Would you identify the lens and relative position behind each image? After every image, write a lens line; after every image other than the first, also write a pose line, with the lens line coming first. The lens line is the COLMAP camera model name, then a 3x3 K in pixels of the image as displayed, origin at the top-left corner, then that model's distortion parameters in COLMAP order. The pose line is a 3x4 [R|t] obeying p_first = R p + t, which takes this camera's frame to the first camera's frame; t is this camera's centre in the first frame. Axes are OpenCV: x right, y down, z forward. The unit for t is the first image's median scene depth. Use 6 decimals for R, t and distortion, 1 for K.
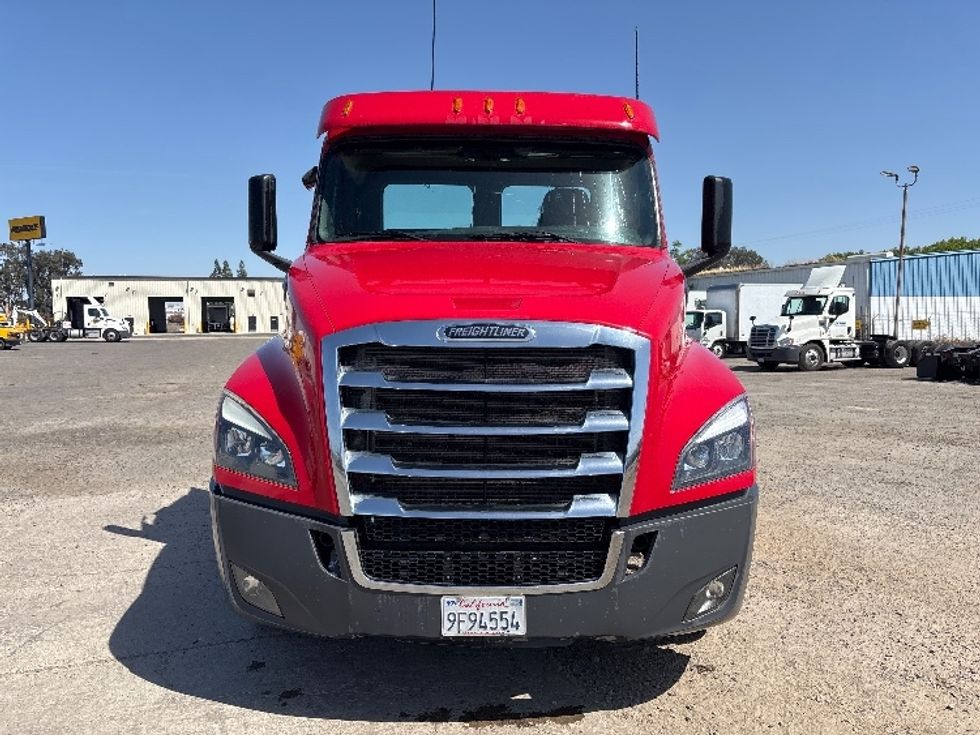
lens RADIAL K [[728.6, 0, 490.0], [0, 728.6, 367.5], [0, 0, 1]] dist [-0.014837, -0.002168]
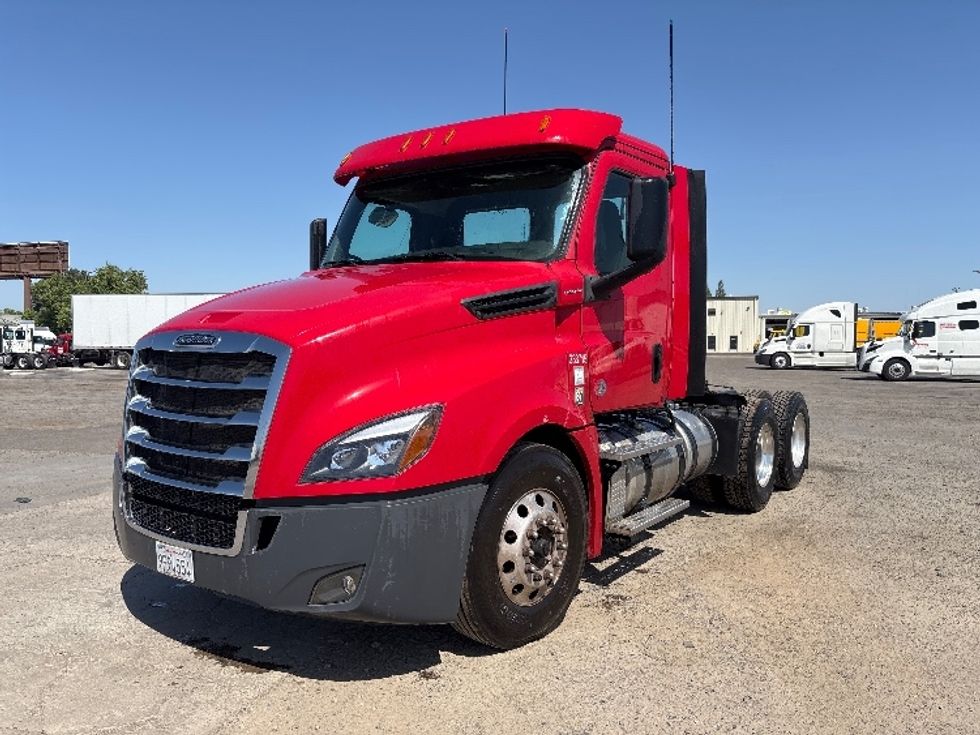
lens RADIAL K [[728.6, 0, 490.0], [0, 728.6, 367.5], [0, 0, 1]] dist [-0.014837, -0.002168]
pose [[0.815489, 0.025319, -0.578218, 1.076649], [-0.033886, 0.999418, -0.004027, -0.011196], [0.577779, 0.022878, 0.815872, 0.251986]]
